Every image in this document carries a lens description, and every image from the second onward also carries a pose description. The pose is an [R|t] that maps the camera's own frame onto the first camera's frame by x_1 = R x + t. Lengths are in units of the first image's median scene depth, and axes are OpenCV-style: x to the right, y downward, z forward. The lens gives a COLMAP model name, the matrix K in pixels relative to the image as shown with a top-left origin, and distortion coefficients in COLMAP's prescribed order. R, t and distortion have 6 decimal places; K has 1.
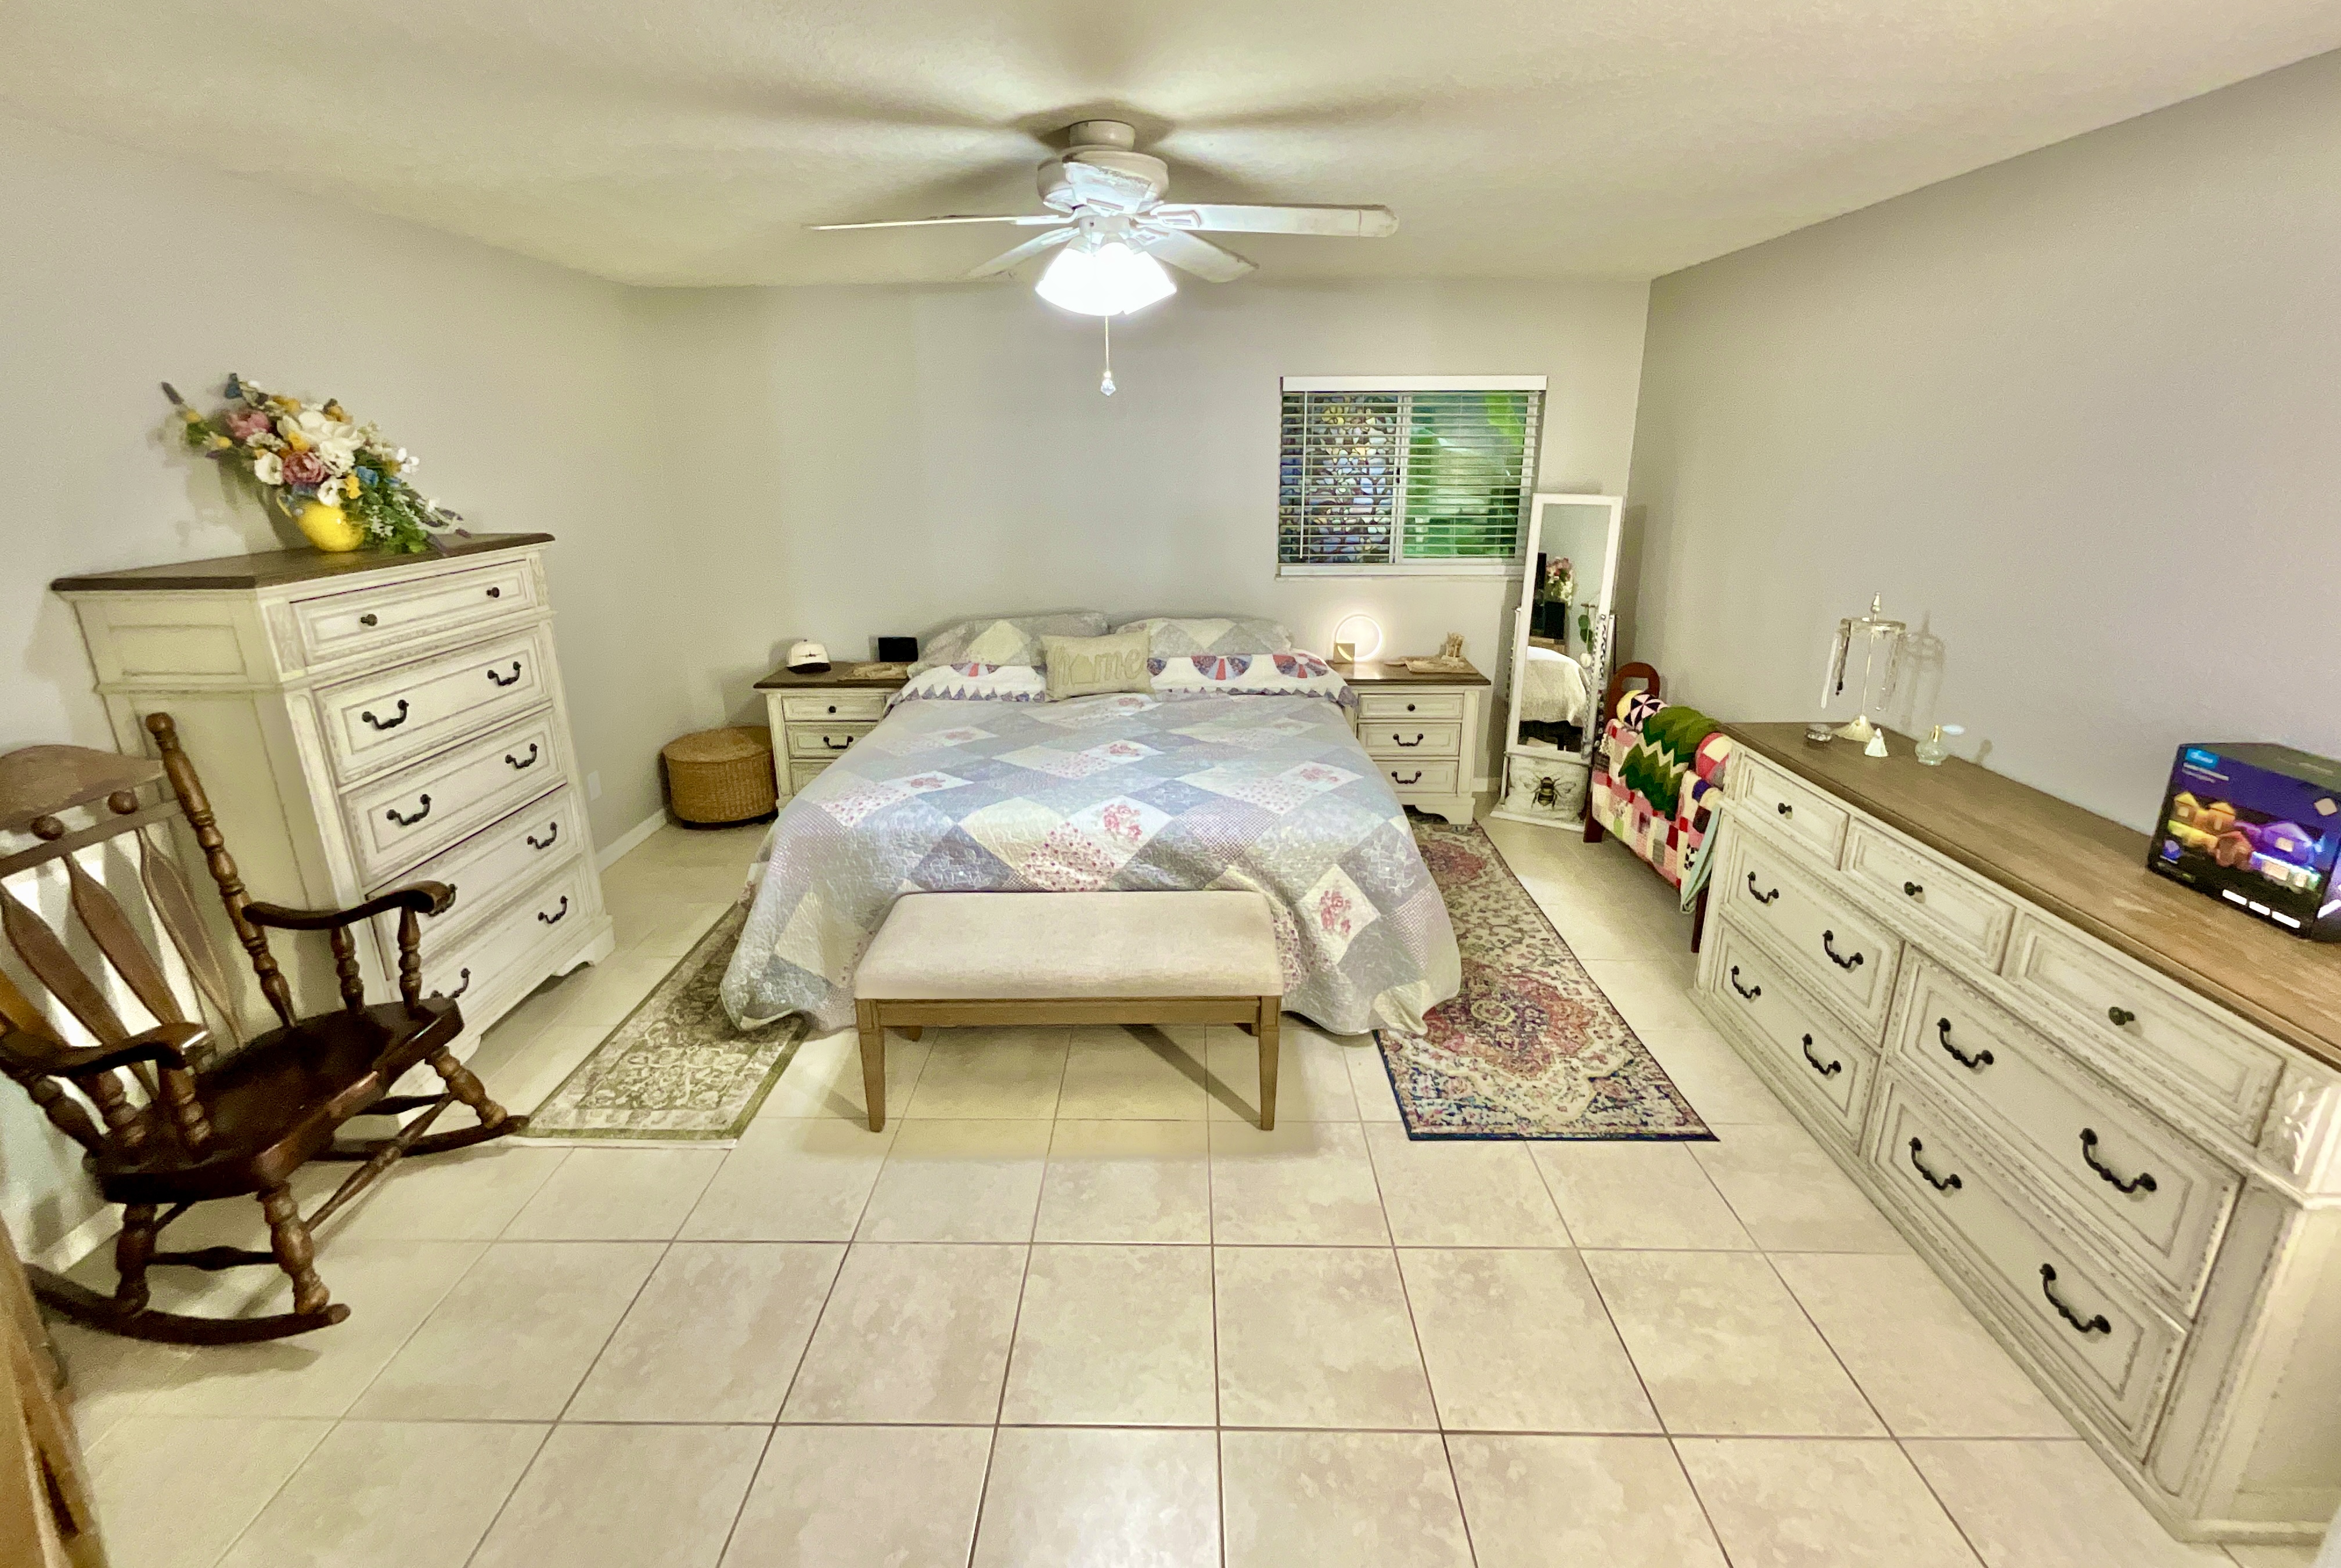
lens RADIAL K [[950.4, 0, 1174.6], [0, 950.4, 687.8], [0, 0, 1]] dist [-0.008636, 0.000158]
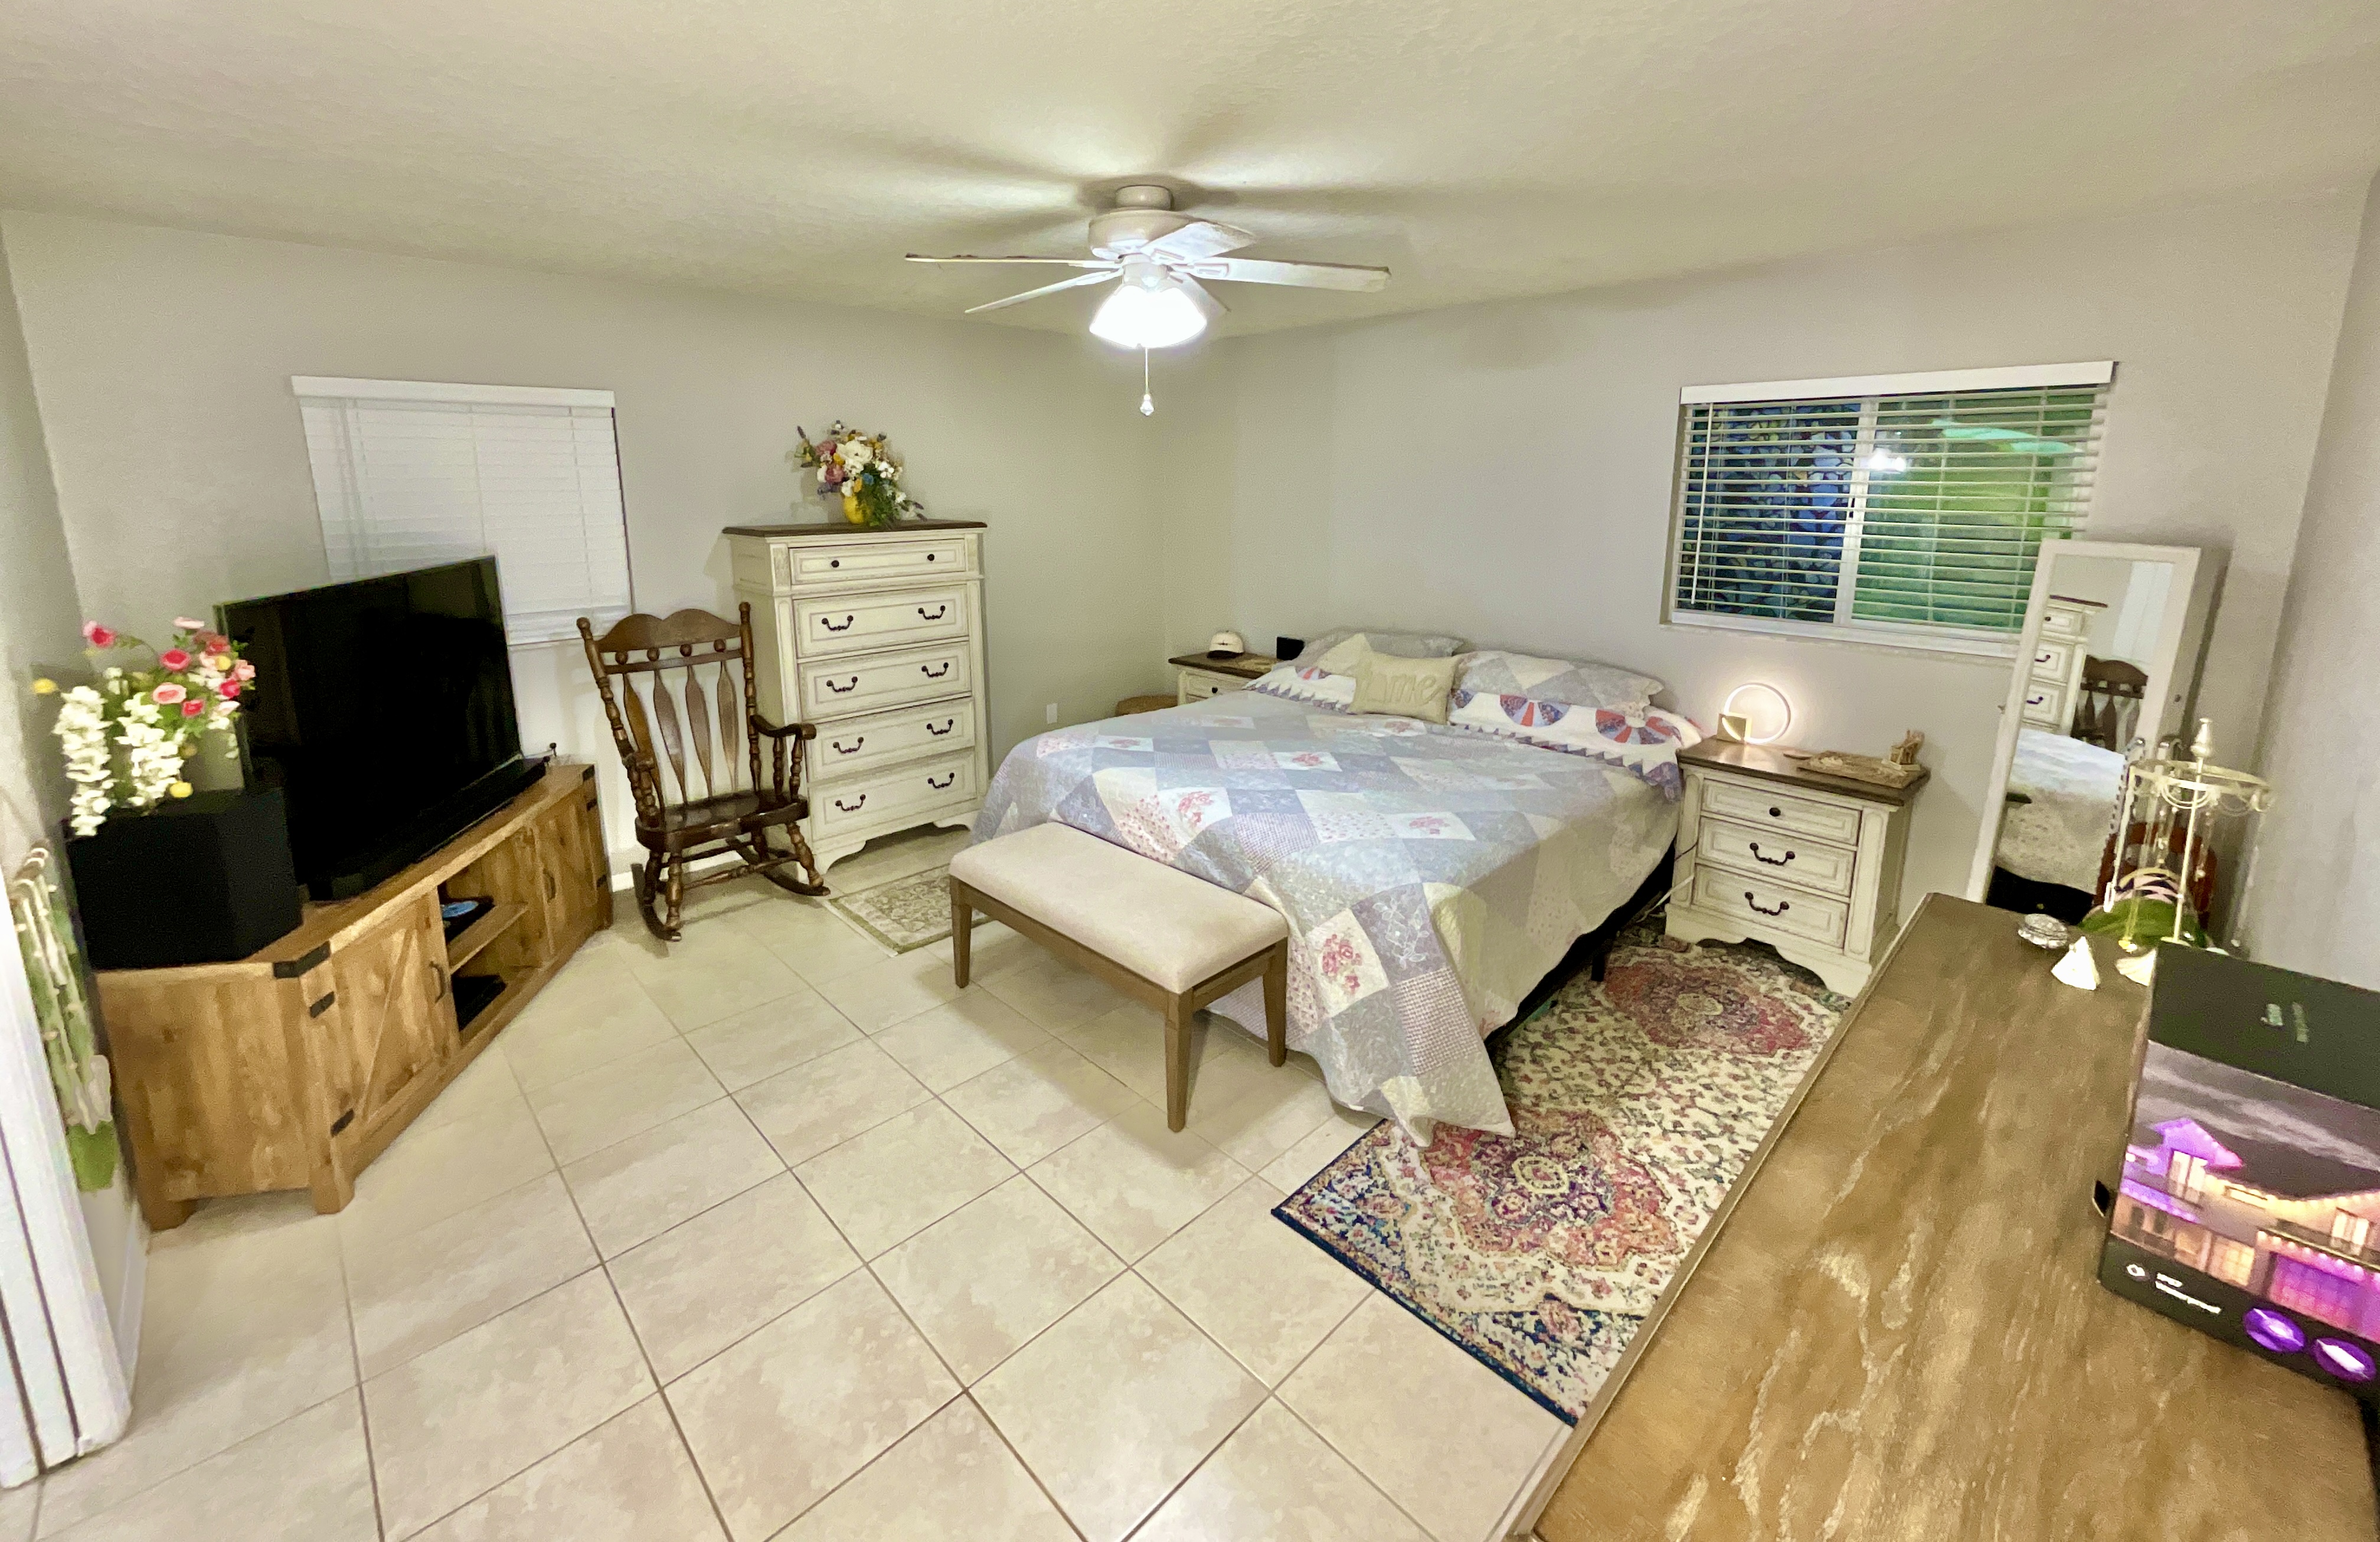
lens RADIAL K [[967.1, 0, 1196.2], [0, 967.1, 649.3], [0, 0, 1]] dist [-0.000192, 0.000423]
pose [[0.710632, 0.131791, -0.691110, 0.677248], [-0.182283, 0.983246, 0.000068, -0.034379], [0.679541, 0.125930, 0.722749, 0.192112]]
